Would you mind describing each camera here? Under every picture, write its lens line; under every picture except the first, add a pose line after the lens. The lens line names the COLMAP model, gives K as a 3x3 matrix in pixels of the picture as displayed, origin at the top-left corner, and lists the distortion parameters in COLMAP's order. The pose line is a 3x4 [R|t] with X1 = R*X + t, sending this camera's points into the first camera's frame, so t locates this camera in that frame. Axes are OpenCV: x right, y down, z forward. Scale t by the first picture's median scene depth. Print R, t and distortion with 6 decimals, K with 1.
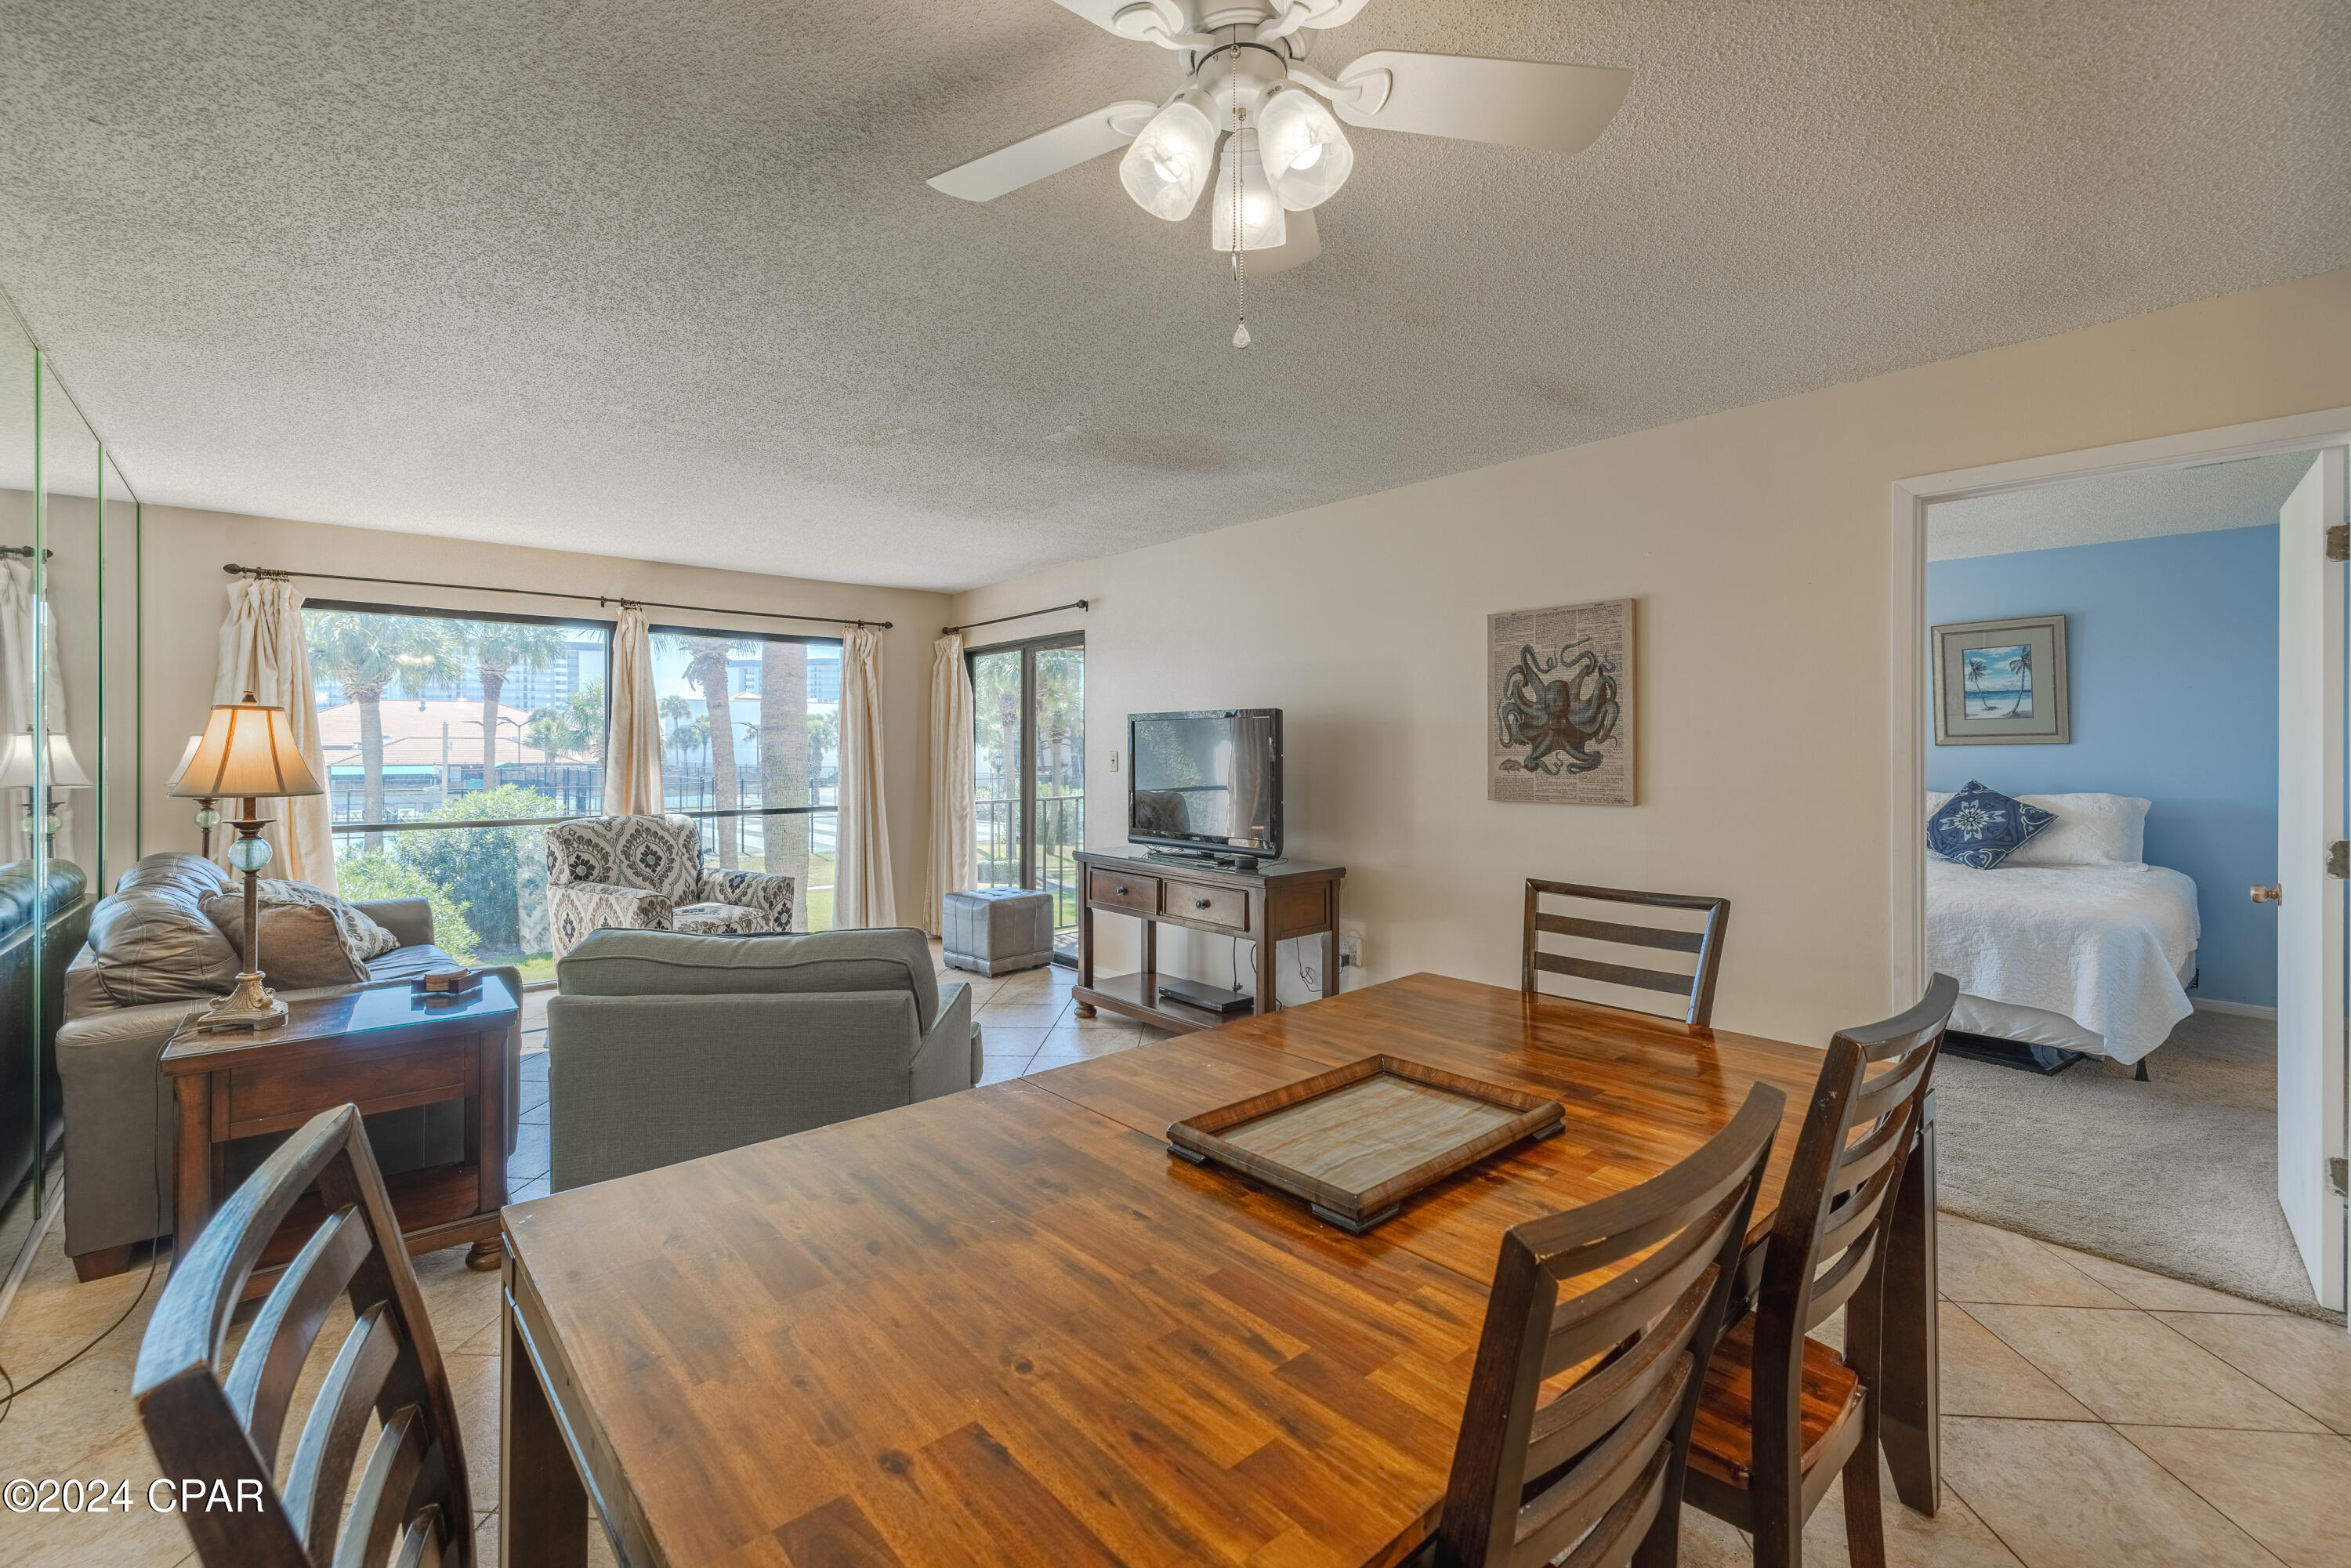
lens RADIAL K [[992.3, 0, 1155.2], [0, 992.3, 744.1], [0, 0, 1]] dist [0.002128, -0.001640]
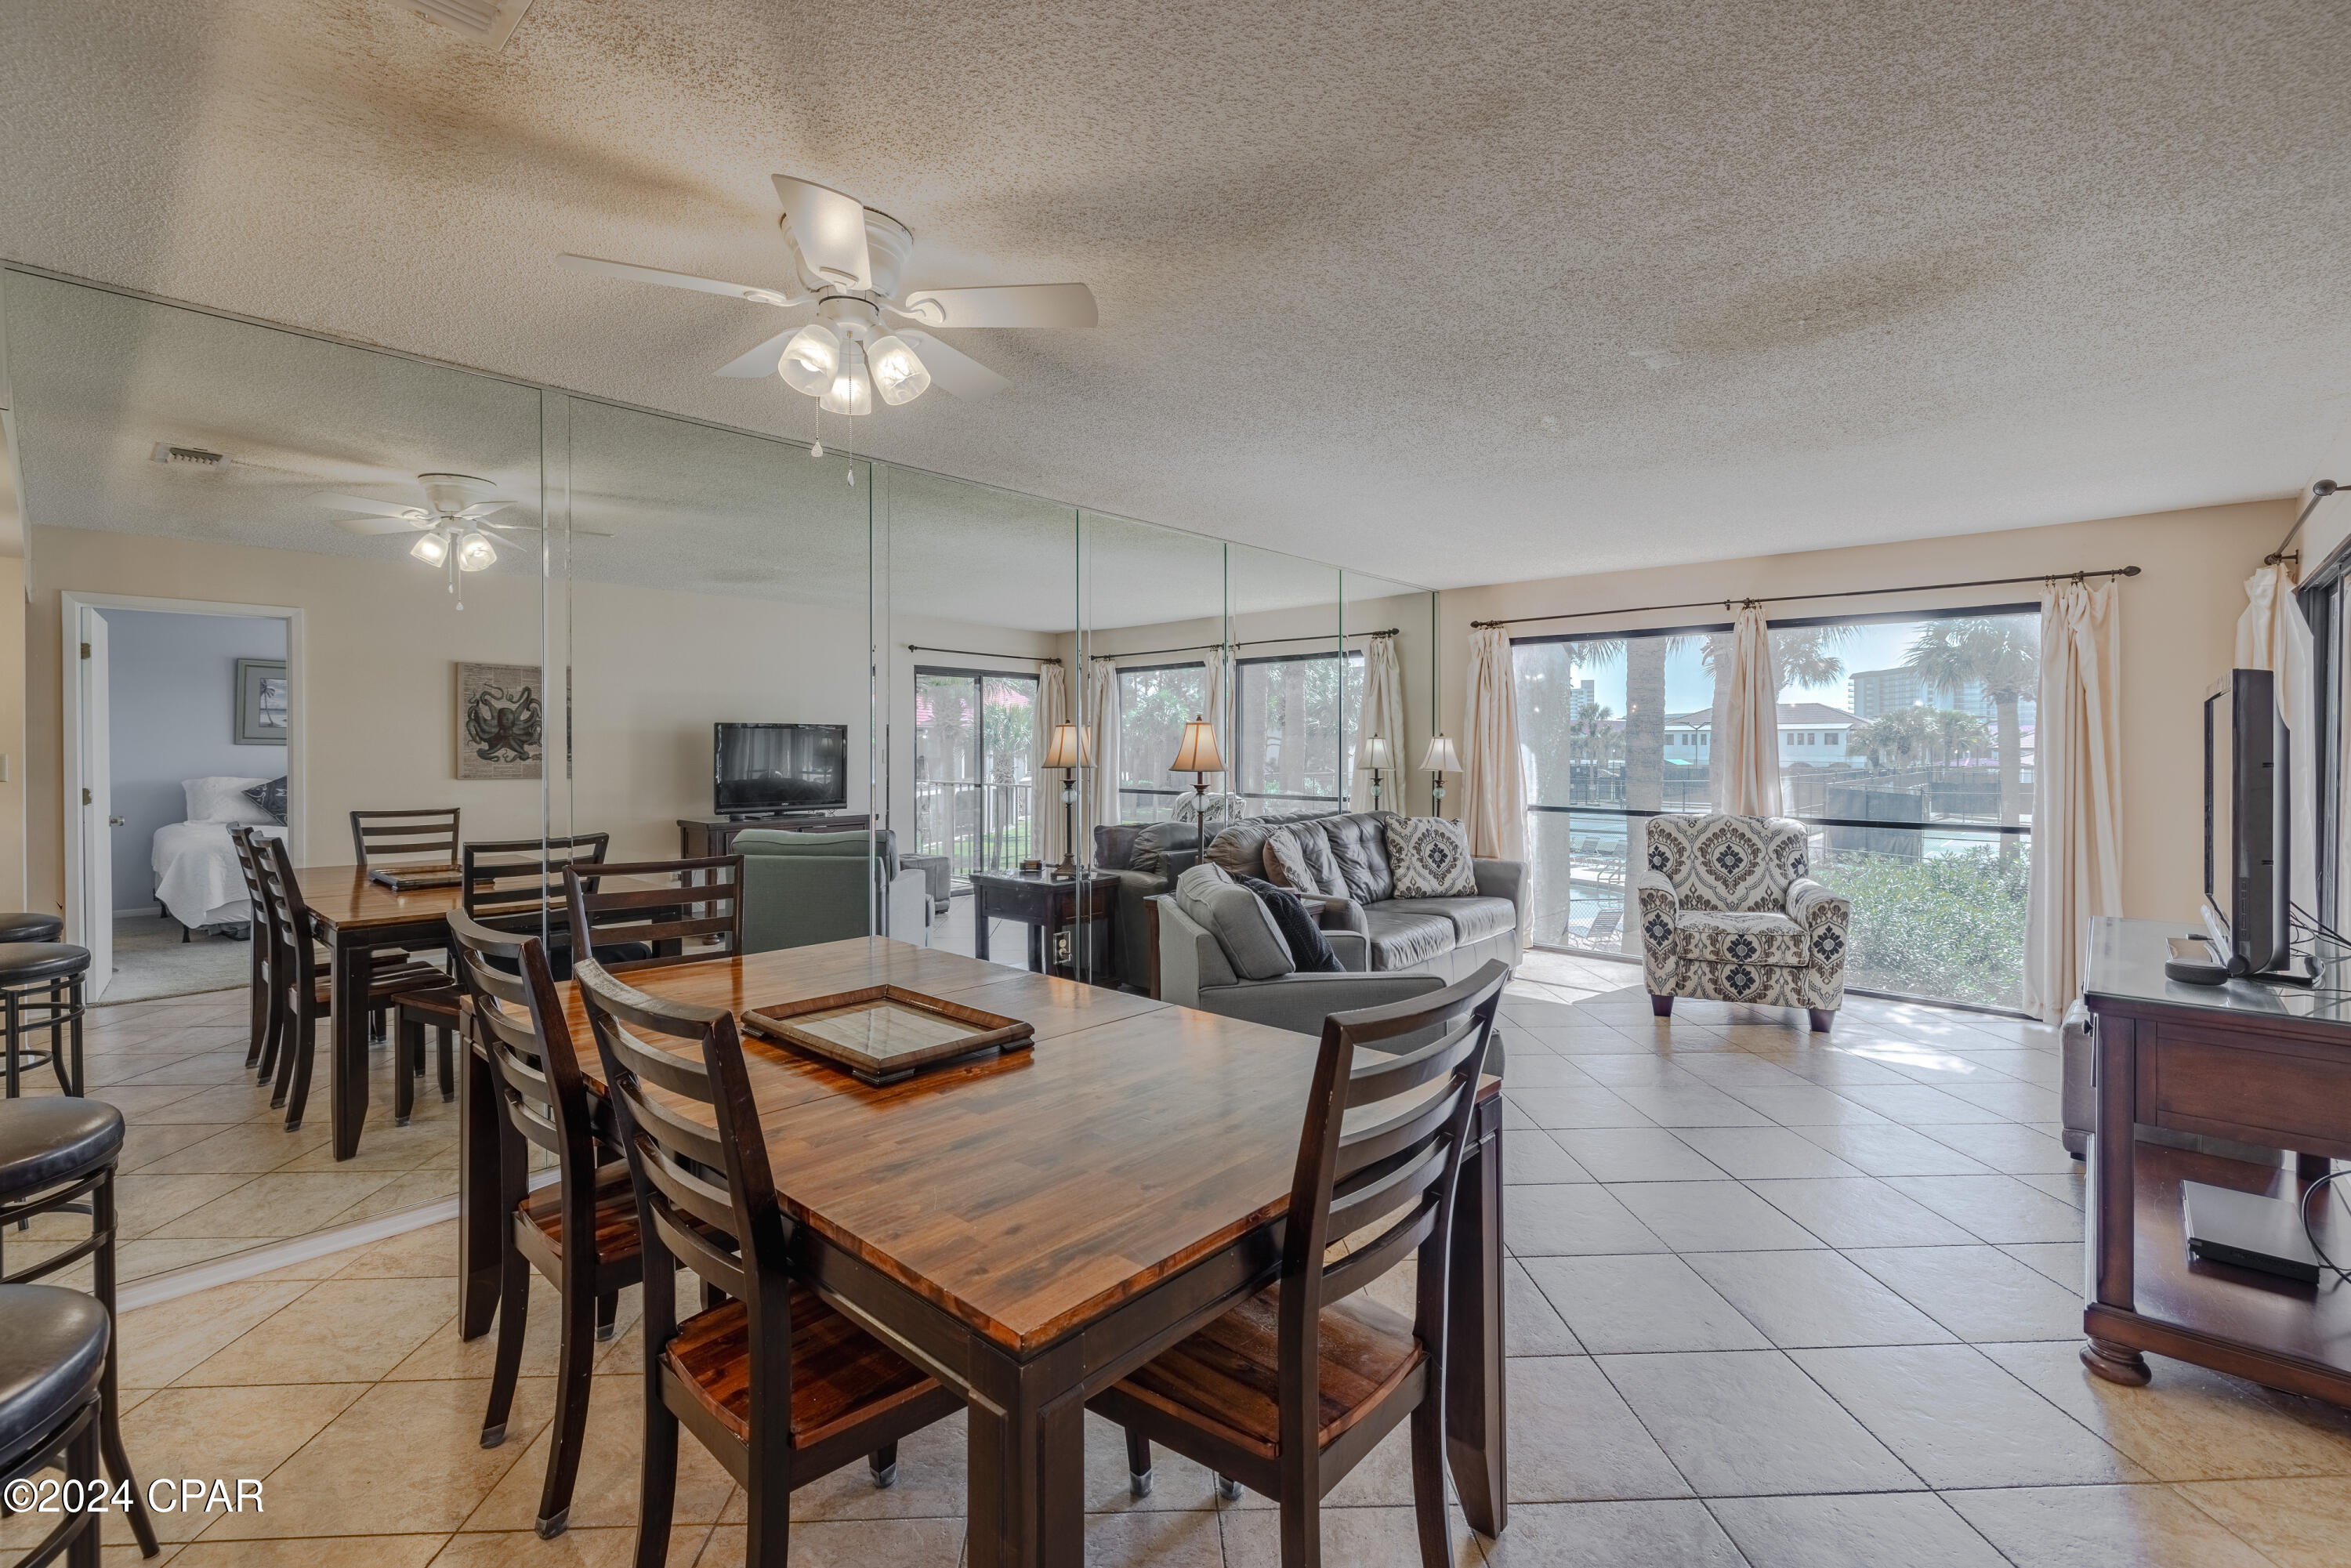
lens RADIAL K [[1025.1, 0, 1189.7], [0, 1025.1, 755.6], [0, 0, 1]] dist [-0.001983, 0.001154]
pose [[0.123248, 0.010799, -0.992317, 0.537003], [-0.001812, 0.999942, 0.010656, 0.001573], [0.992374, 0.000484, 0.123261, 0.407792]]
